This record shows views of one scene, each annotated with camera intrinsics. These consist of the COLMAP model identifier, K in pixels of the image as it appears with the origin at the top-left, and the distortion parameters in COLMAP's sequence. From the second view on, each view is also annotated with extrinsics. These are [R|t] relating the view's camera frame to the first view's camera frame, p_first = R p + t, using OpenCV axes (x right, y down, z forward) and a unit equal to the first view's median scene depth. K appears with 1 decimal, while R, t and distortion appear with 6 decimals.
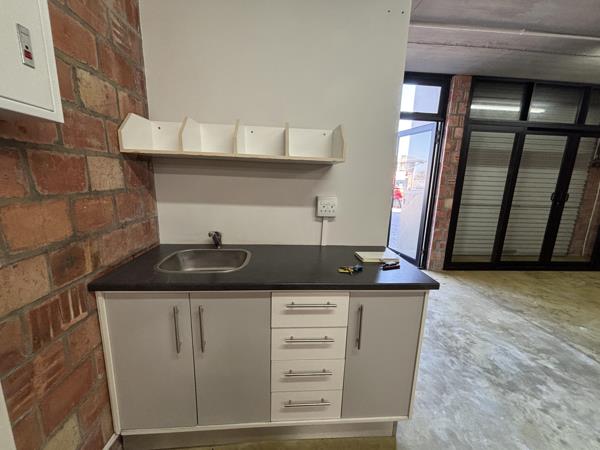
lens RADIAL K [[241.7, 0, 297.3], [0, 241.7, 226.1], [0, 0, 1]] dist [-0.001369, -0.000310]
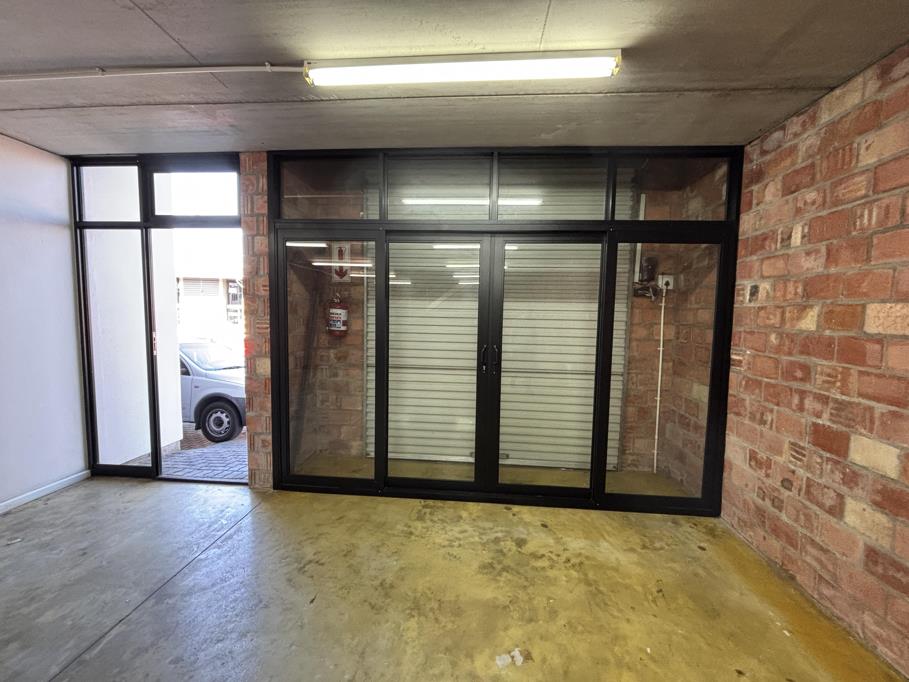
lens RADIAL K [[366.2, 0, 450.4], [0, 366.2, 342.7], [0, 0, 1]] dist [-0.001369, -0.000310]
pose [[0.989245, -0.000632, -0.146265, 2.630584], [-0.018448, 0.991466, -0.129052, -0.105289], [0.145098, 0.130363, 0.980792, 0.500682]]
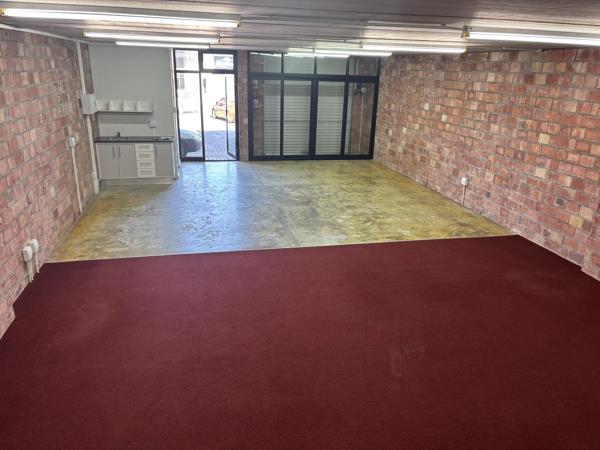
lens RADIAL K [[455.3, 0, 300.0], [0, 455.3, 225.0], [0, 0, 1]] dist [0.031550, -0.002769]
pose [[0.986426, -0.054988, 0.154725, 1.030647], [0.033940, 0.990192, 0.135529, 0.491837], [-0.160660, -0.128438, 0.978617, -5.428942]]
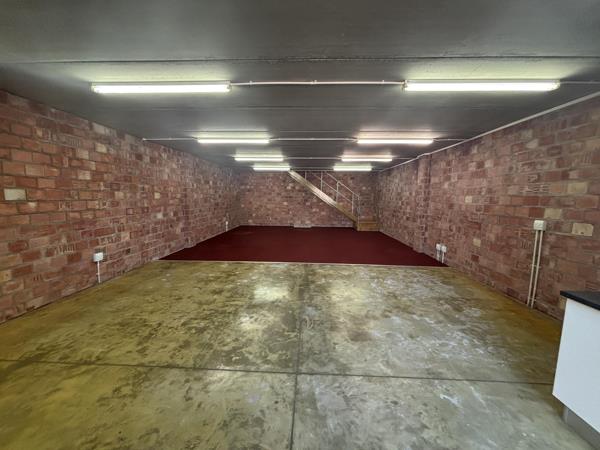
lens RADIAL K [[241.7, 0, 297.3], [0, 241.7, 226.1], [0, 0, 1]] dist [-0.001369, -0.000310]
pose [[-0.992325, -0.055654, 0.110428, 1.410579], [-0.017046, 0.946038, 0.323606, -0.411204], [-0.122479, 0.319240, -0.939726, 1.672081]]
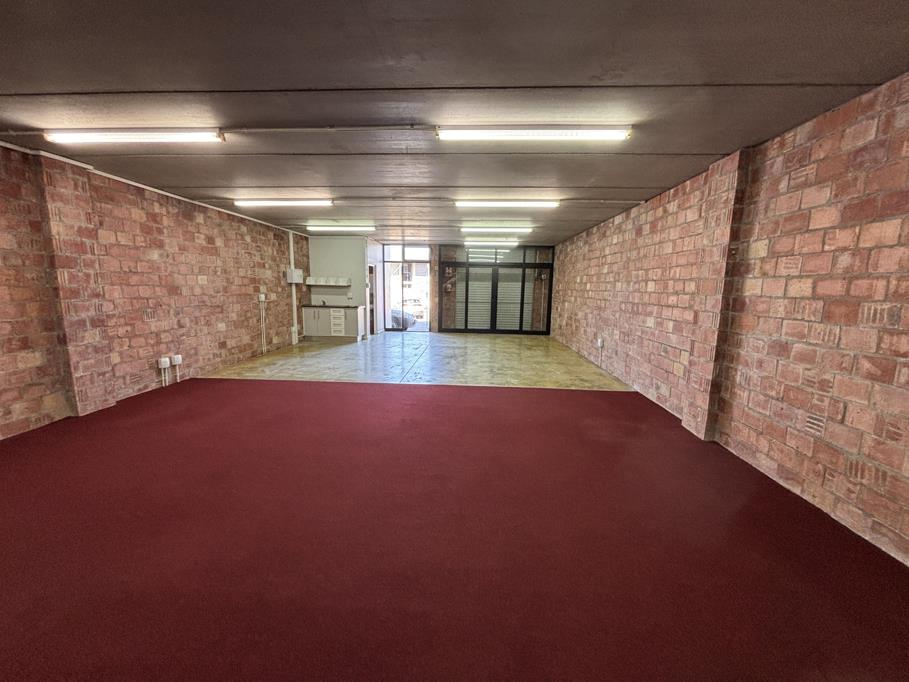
lens RADIAL K [[366.2, 0, 450.4], [0, 366.2, 342.7], [0, 0, 1]] dist [-0.001369, -0.000310]
pose [[0.992742, 0.004323, -0.120190, 2.560837], [-0.010765, 0.998536, -0.053001, 1.029185], [0.119784, 0.053910, 0.991335, -4.921280]]
